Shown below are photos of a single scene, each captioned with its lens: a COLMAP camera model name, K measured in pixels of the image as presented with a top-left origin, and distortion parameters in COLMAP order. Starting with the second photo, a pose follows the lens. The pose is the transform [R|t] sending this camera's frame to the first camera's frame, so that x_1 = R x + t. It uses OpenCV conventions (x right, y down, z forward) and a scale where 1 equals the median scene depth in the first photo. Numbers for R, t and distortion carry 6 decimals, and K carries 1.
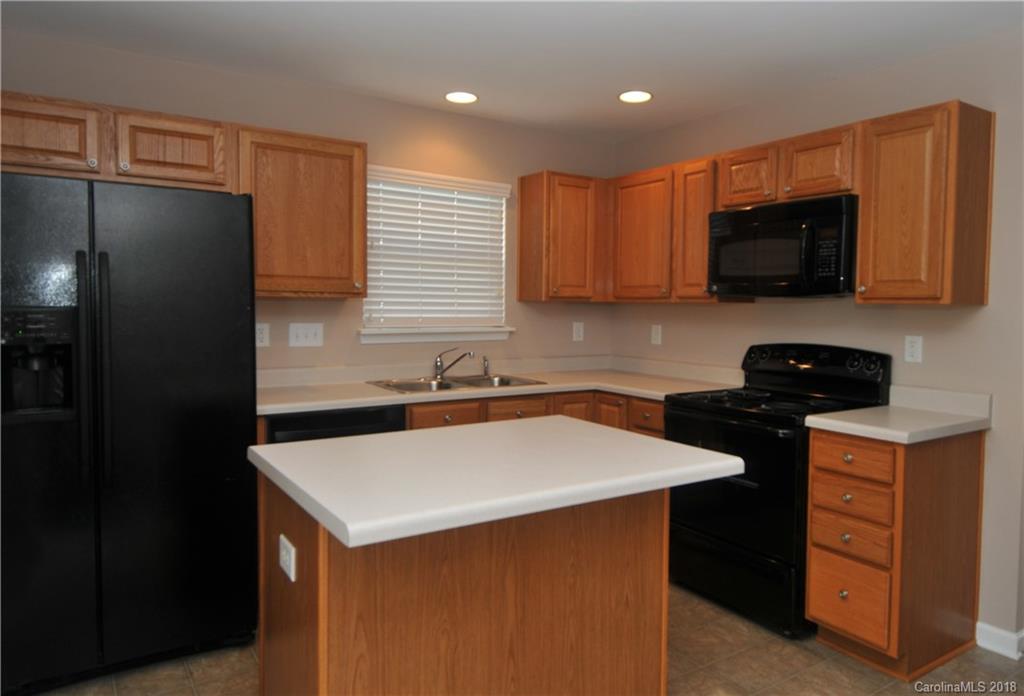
lens RADIAL K [[663.5, 0, 512.9], [0, 663.5, 343.4], [0, 0, 1]] dist [0.025033, -0.000486]
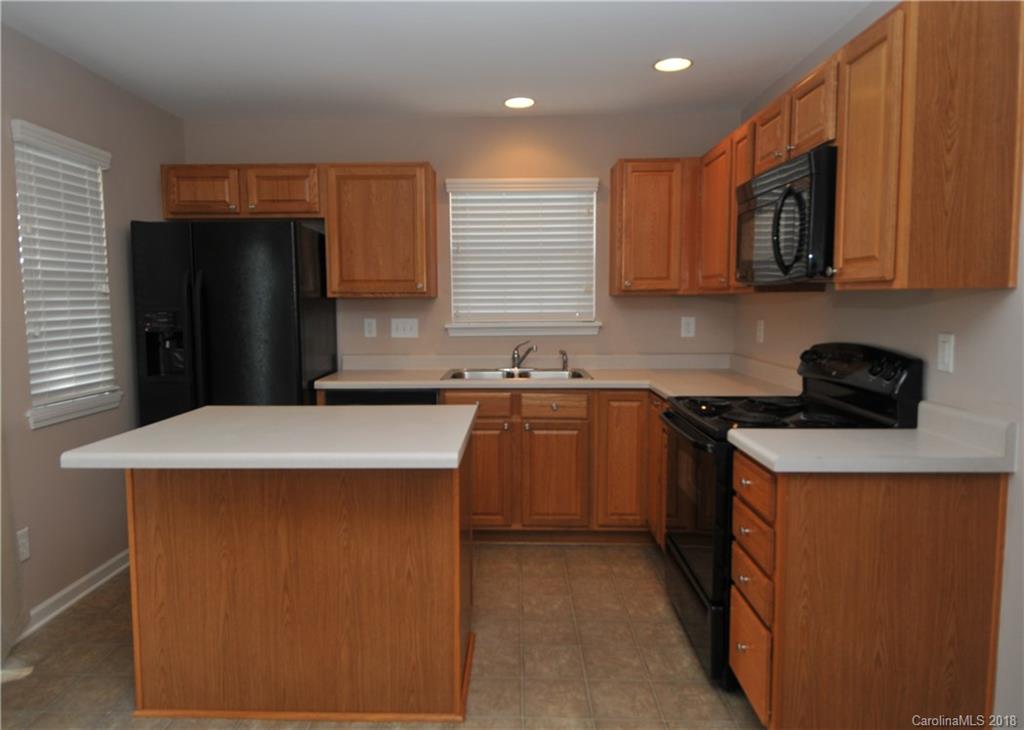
lens RADIAL K [[649.8, 0, 508.6], [0, 649.8, 363.7], [0, 0, 1]] dist [0.038976, -0.002377]
pose [[0.818988, 0.037282, -0.572598, 0.525702], [-0.015454, 0.998958, 0.042940, -0.002152], [0.573603, -0.026318, 0.818711, 0.137682]]
